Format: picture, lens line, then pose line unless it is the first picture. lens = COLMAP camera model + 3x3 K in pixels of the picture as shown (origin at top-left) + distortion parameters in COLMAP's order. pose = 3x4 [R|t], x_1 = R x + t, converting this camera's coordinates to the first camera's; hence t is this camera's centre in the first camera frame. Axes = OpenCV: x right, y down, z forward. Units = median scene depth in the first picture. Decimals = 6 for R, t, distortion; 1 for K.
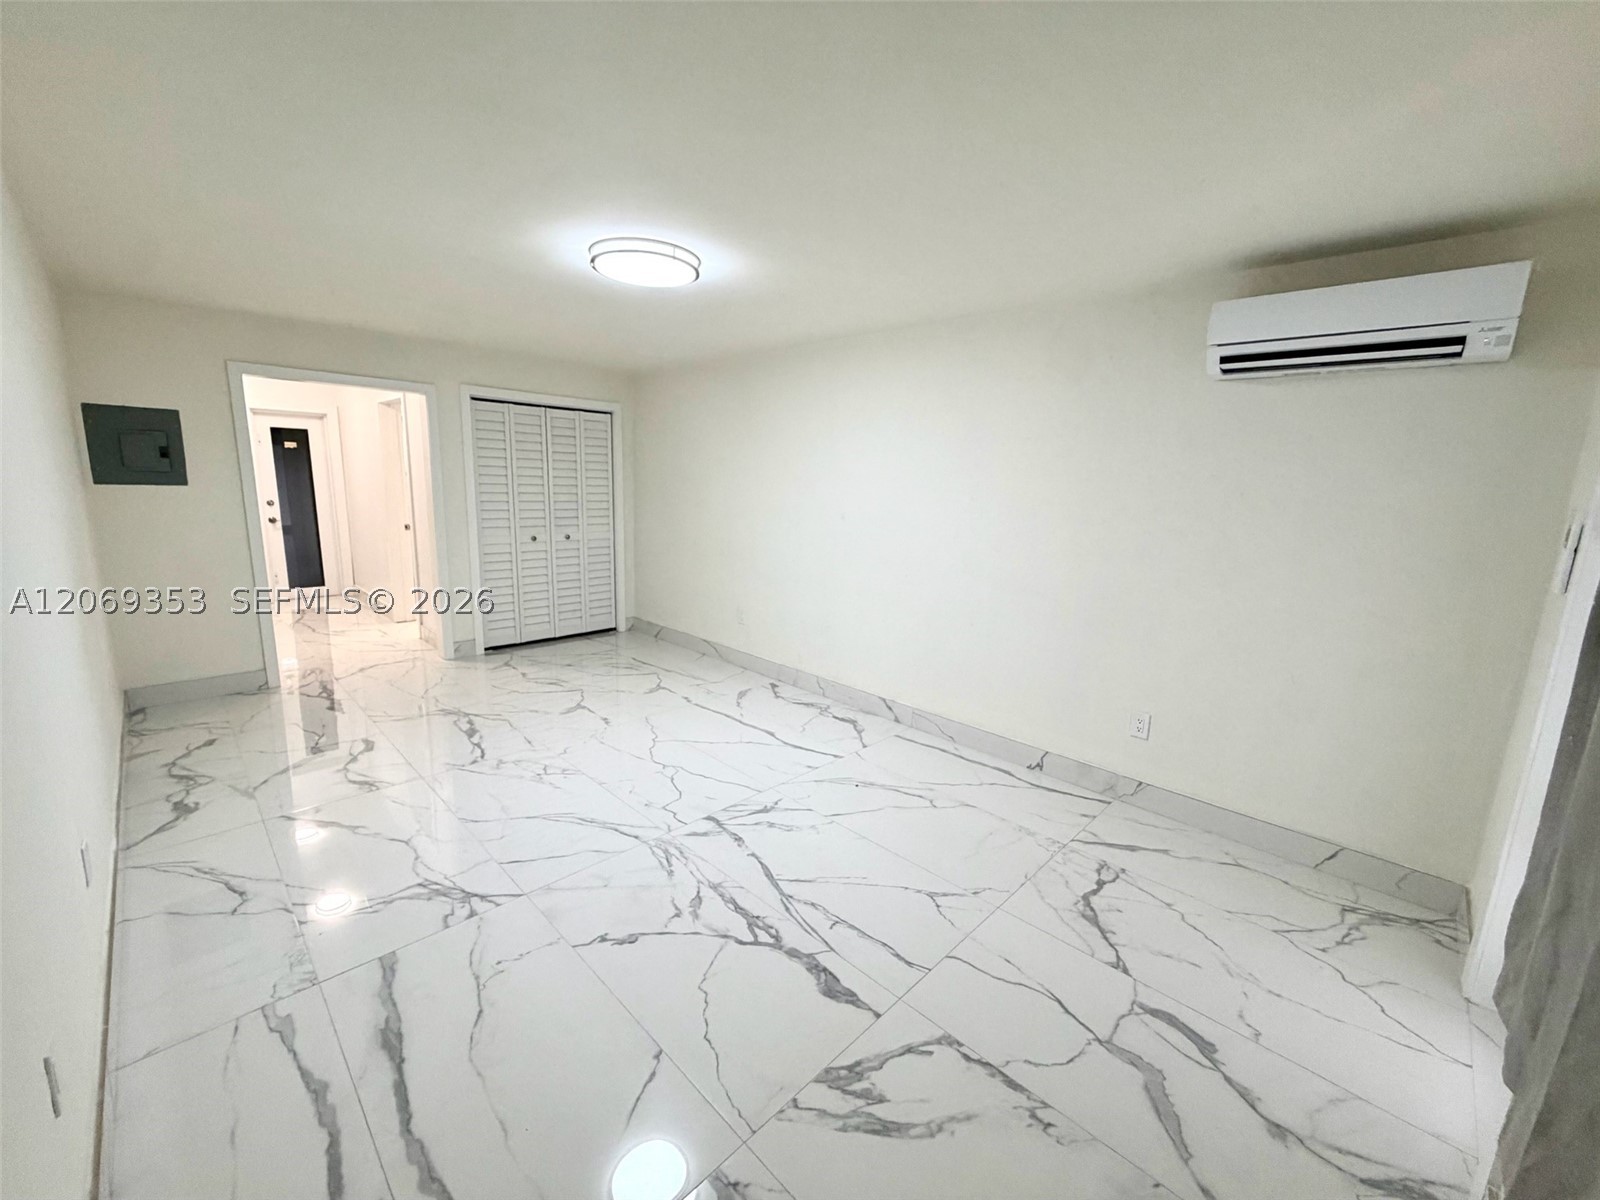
lens RADIAL K [[641.1, 0, 796.5], [0, 641.1, 597.2], [0, 0, 1]] dist [0.000924, 0.000048]
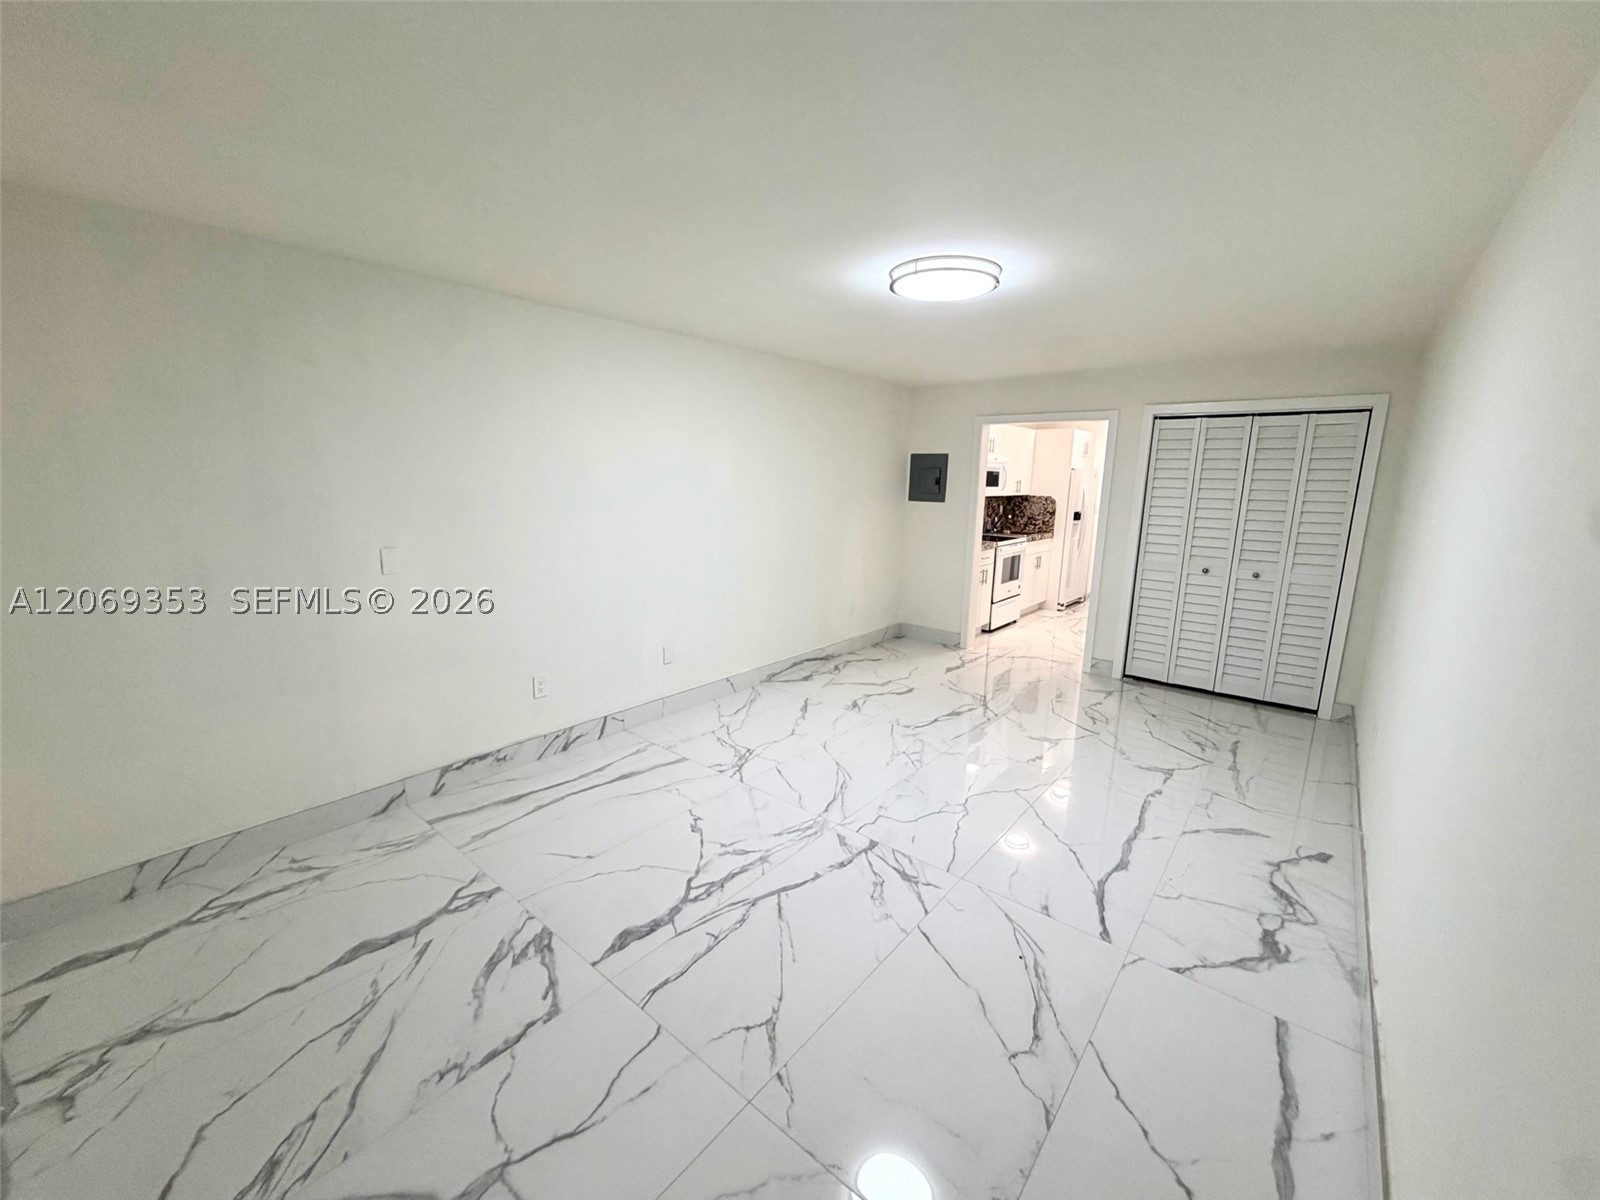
lens RADIAL K [[638.9, 0, 797.9], [0, 638.9, 598.7], [0, 0, 1]] dist [0.000055, 0.000097]
pose [[0.090029, 0.156680, -0.983538, 0.632388], [-0.196554, 0.970920, 0.136678, -0.104935], [0.976351, 0.181013, 0.118207, 0.600289]]
